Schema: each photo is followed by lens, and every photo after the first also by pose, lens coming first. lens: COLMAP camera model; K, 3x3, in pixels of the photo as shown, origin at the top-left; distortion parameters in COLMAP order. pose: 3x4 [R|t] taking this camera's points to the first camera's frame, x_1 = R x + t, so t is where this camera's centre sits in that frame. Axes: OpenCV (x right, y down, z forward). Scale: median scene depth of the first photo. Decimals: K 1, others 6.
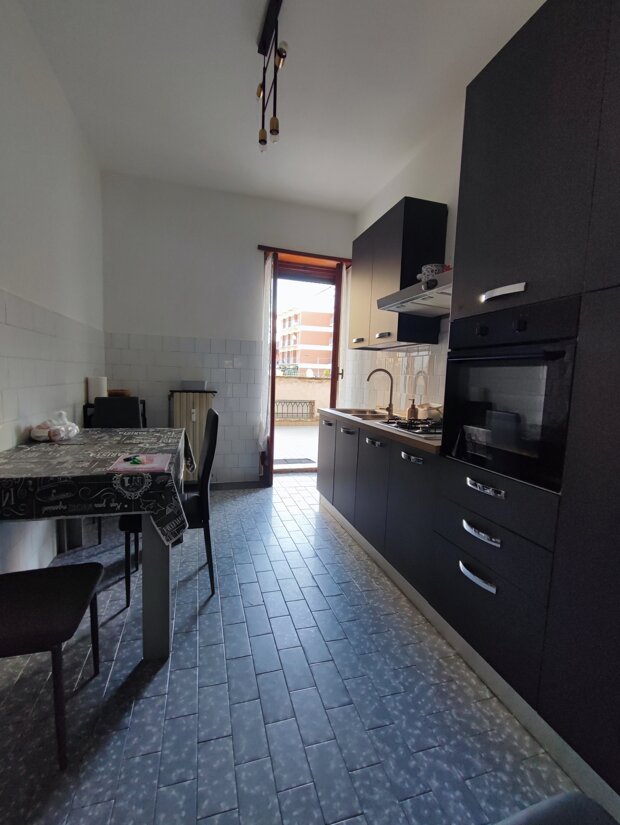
lens RADIAL K [[372.3, 0, 309.2], [0, 372.3, 416.9], [0, 0, 1]] dist [-0.006861, 0.002227]
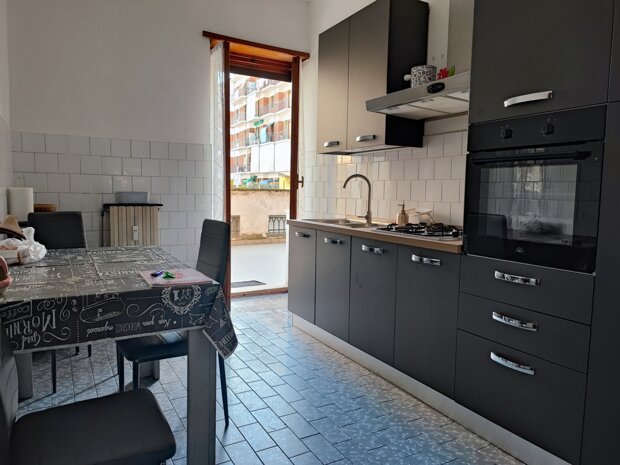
lens RADIAL K [[445.2, 0, 312.4], [0, 445.2, 230.3], [0, 0, 1]] dist [0.050467, -0.020075]
pose [[0.976008, -0.039818, 0.214062, -0.258466], [0.042427, 0.999071, -0.007603, 0.023516], [-0.213560, 0.016502, 0.976791, -0.106411]]
